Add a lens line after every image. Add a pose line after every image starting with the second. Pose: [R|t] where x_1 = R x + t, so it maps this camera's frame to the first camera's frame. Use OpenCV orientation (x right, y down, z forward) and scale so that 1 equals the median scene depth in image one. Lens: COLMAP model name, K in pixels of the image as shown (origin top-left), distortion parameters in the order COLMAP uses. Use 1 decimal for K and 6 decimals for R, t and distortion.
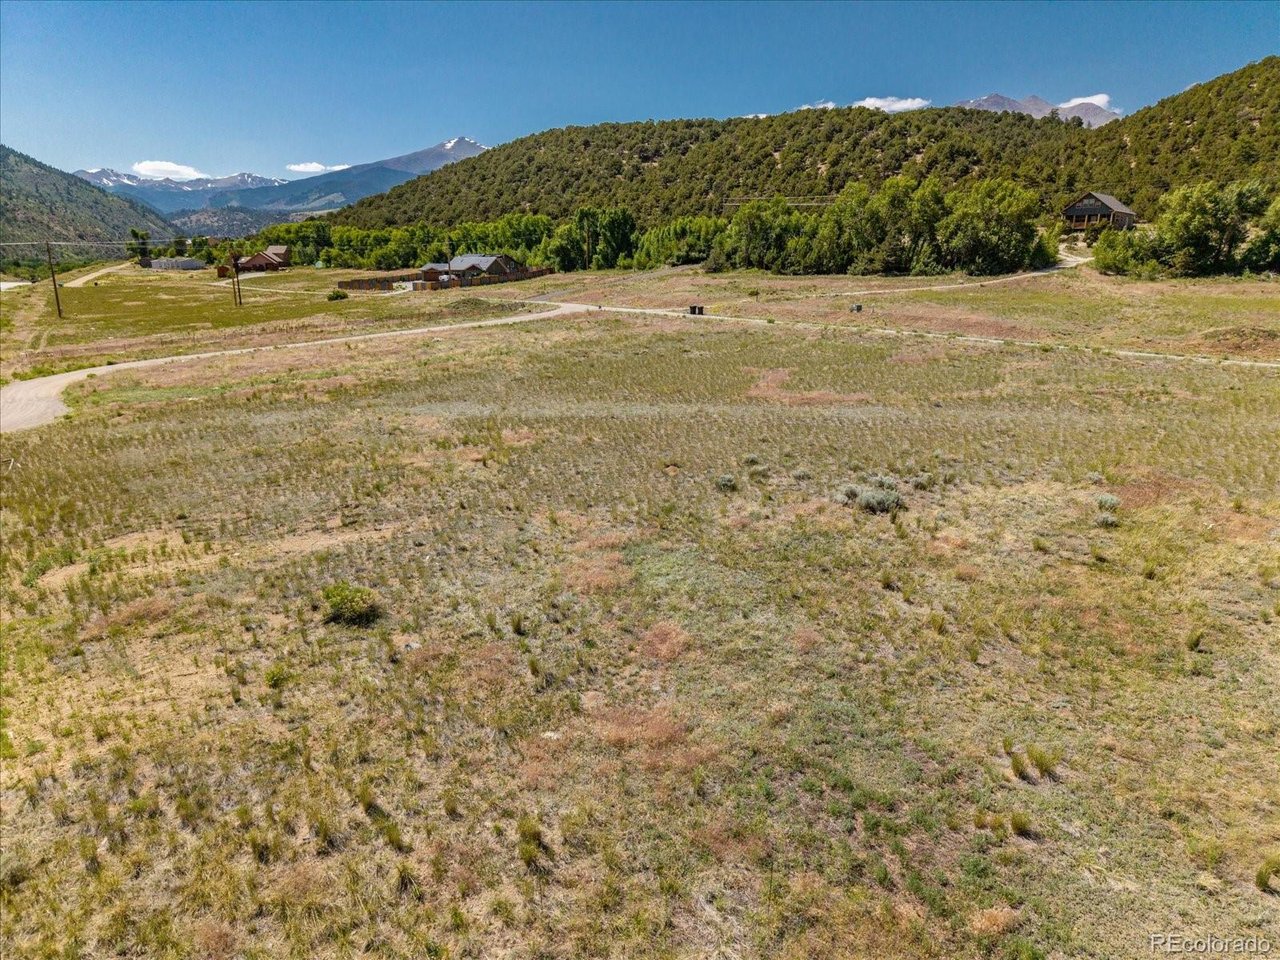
lens RADIAL K [[854.4, 0, 638.4], [0, 854.4, 492.3], [0, 0, 1]] dist [0.011809, -0.009143]
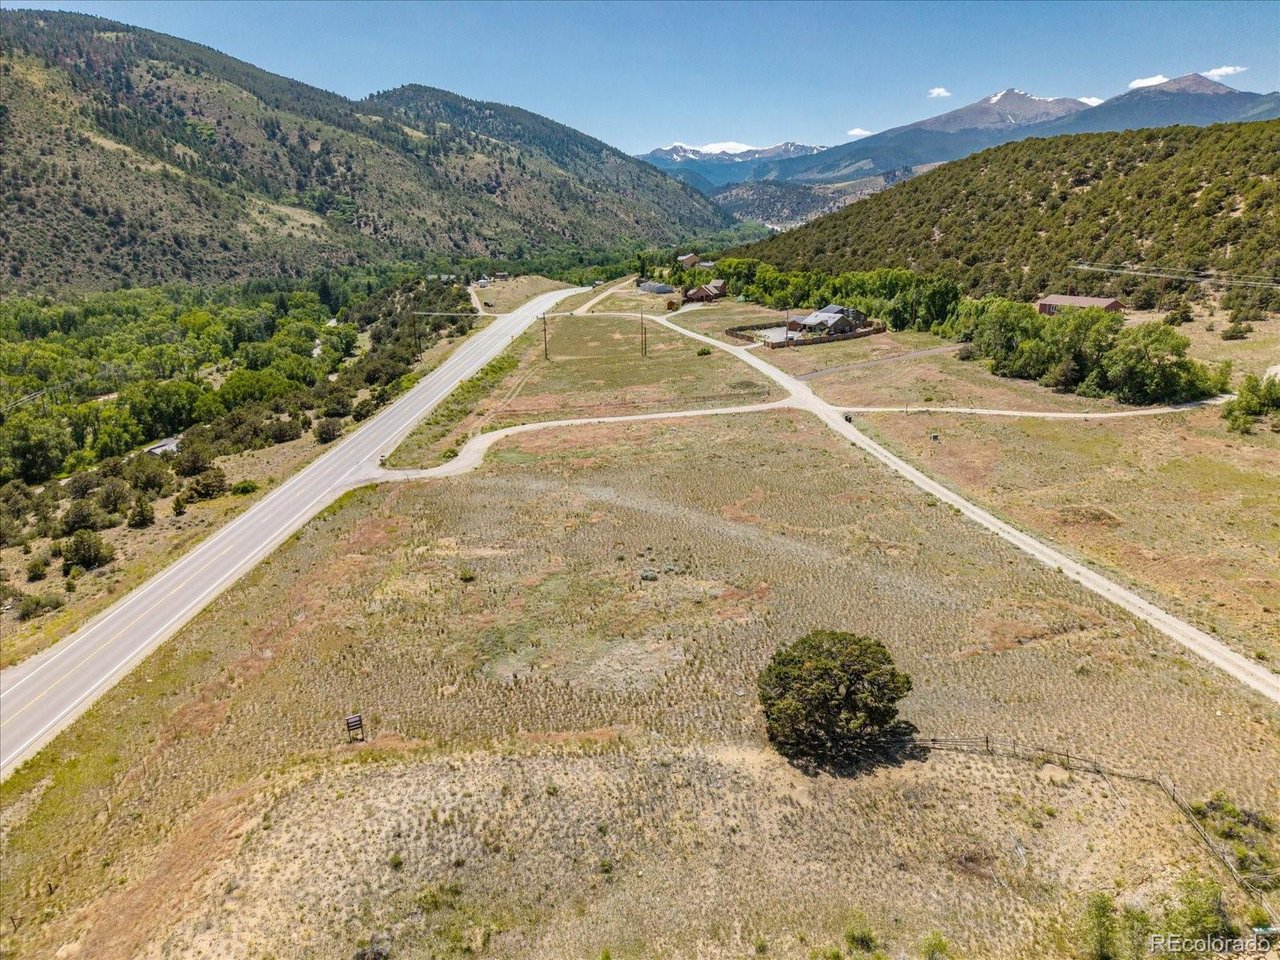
lens RADIAL K [[860.6, 0, 642.4], [0, 860.6, 490.6], [0, 0, 1]] dist [0.001634, 0.002126]
pose [[0.842558, 0.149836, -0.517344, 0.226824], [-0.129865, 0.988702, 0.074852, -0.063590], [0.522715, 0.004118, 0.852498, -0.183963]]
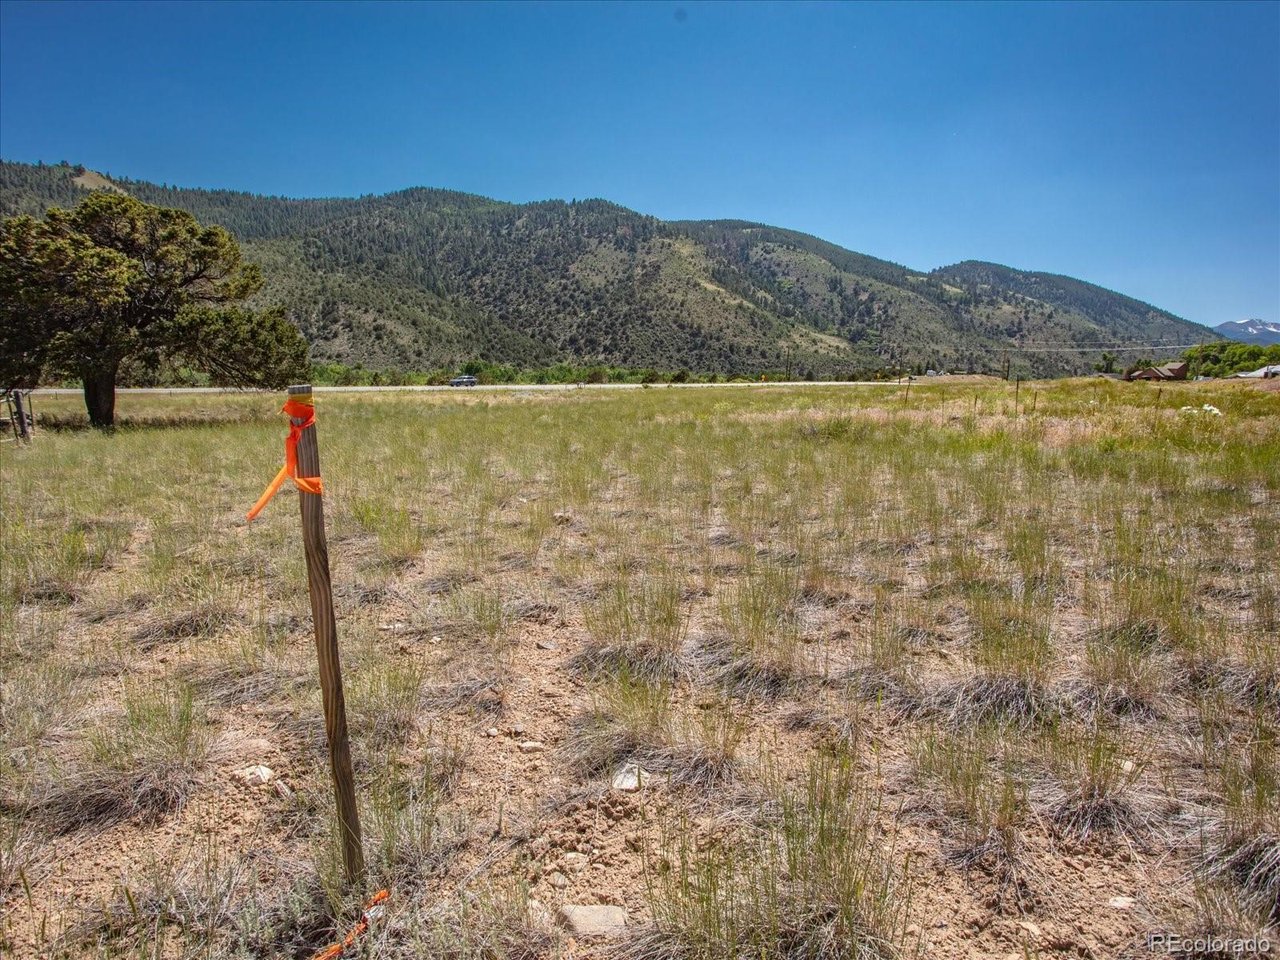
lens RADIAL K [[707.5, 0, 634.5], [0, 707.5, 478.7], [0, 0, 1]] dist [-0.079625, 0.040875]
pose [[0.306774, 0.157279, -0.938698, 0.255525], [-0.286716, 0.955710, 0.066429, 0.001450], [0.907570, 0.248761, 0.338281, 0.104378]]
